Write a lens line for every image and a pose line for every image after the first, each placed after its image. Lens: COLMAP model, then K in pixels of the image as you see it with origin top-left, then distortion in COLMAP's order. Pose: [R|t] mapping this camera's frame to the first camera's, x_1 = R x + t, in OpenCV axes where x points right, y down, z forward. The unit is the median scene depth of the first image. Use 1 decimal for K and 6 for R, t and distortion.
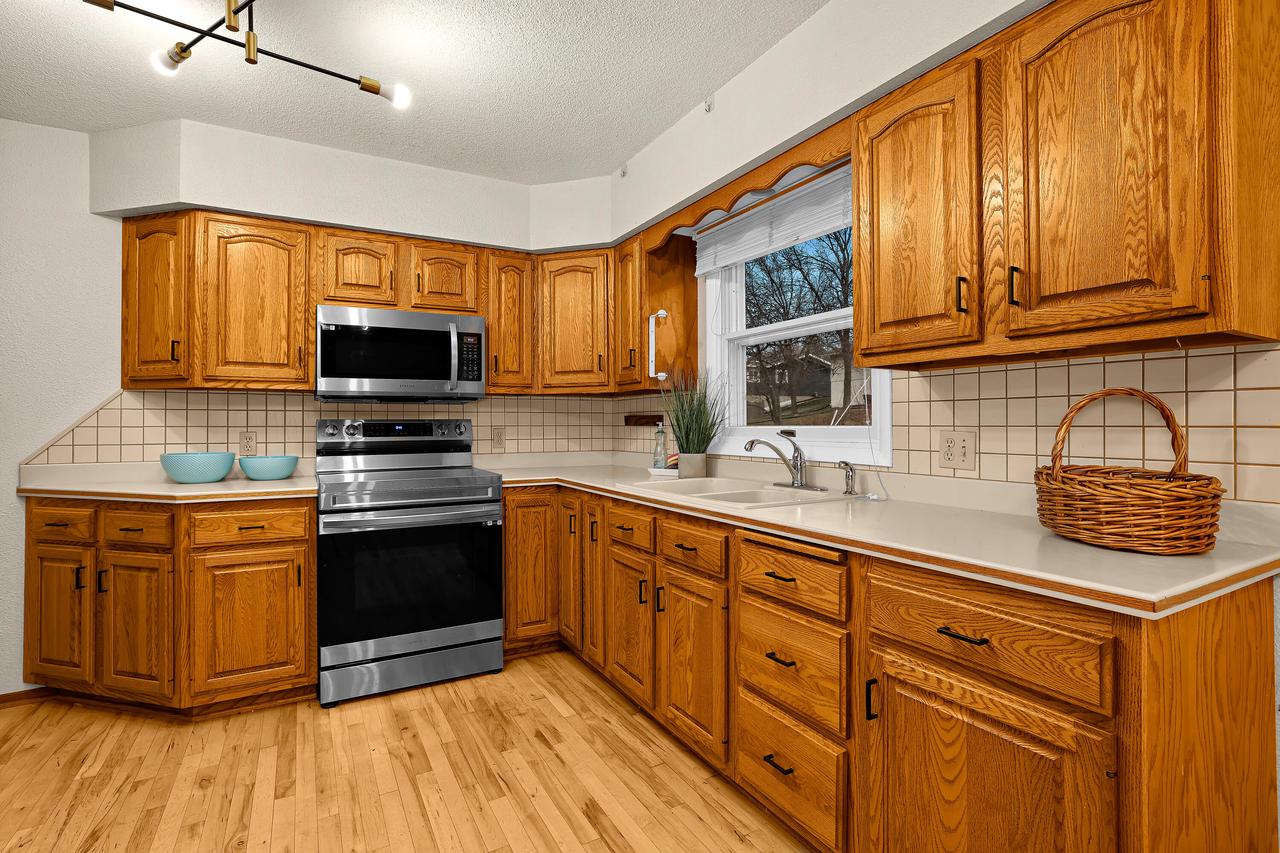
lens RADIAL K [[599.9, 0, 637.2], [0, 599.9, 420.7], [0, 0, 1]] dist [-0.039415, 0.020354]
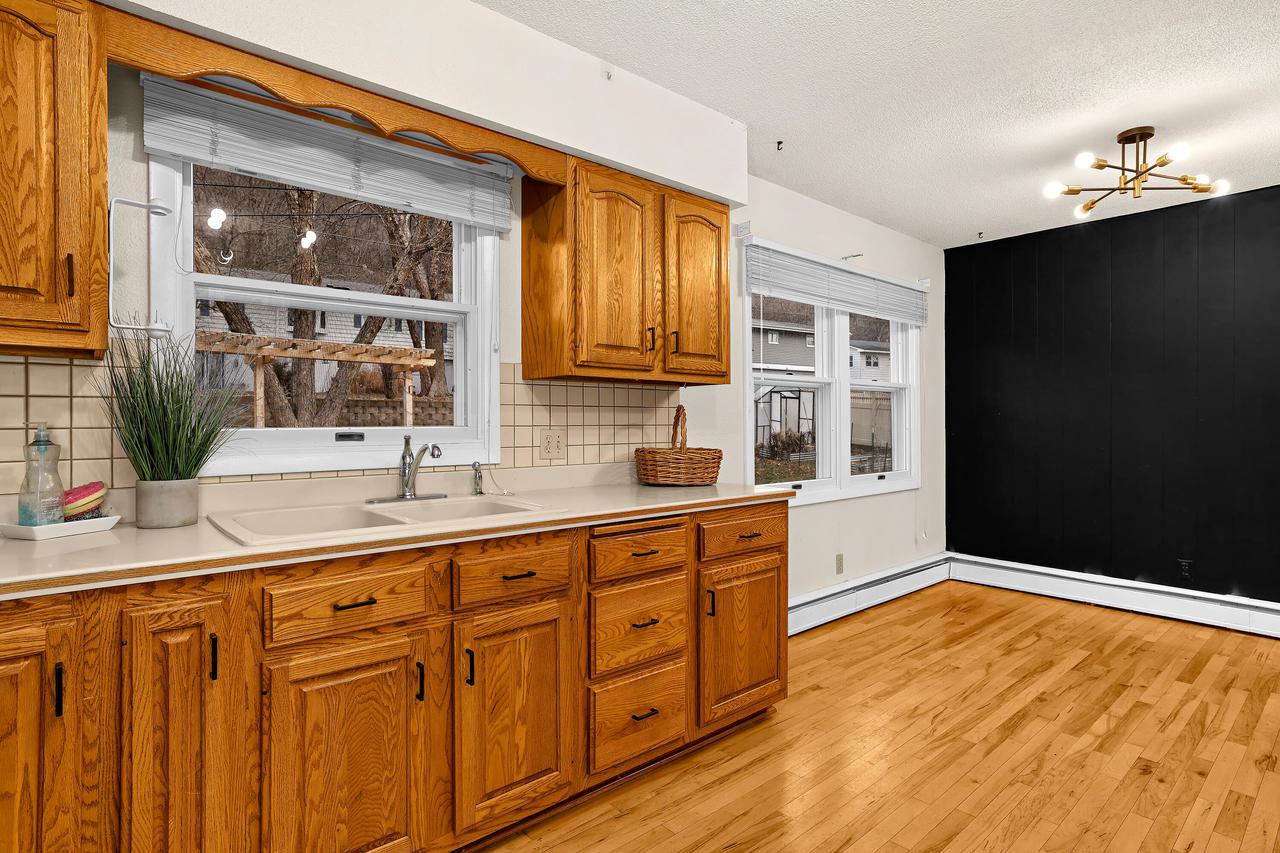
lens RADIAL K [[655.7, 0, 640.1], [0, 655.7, 422.1], [0, 0, 1]] dist [-0.033240, 0.026850]
pose [[-0.200249, 0.004934, 0.979733, -0.659002], [-0.001550, 0.999984, -0.005352, 0.006379], [-0.979744, -0.002590, -0.200239, 0.816390]]
